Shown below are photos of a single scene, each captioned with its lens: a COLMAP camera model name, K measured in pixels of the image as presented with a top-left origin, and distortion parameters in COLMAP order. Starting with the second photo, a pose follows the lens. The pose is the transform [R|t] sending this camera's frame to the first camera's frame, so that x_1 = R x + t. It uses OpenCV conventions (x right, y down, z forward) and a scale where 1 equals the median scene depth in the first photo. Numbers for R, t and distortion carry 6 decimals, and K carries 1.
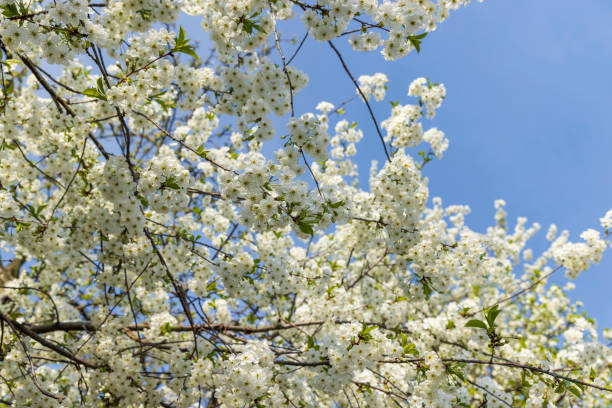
lens RADIAL K [[533.2, 0, 306.0], [0, 533.2, 165.7], [0, 0, 1]] dist [0.022843, -0.015720]
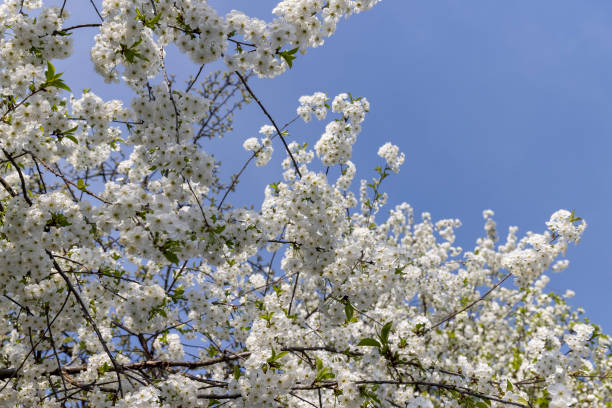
lens RADIAL K [[533.2, 0, 306.0], [0, 533.2, 165.7], [0, 0, 1]] dist [0.022843, -0.015720]
pose [[0.996879, -0.077043, -0.017229, 0.178306], [0.076166, 0.995995, -0.046824, 0.011599], [0.020767, 0.045366, 0.998755, 0.019197]]
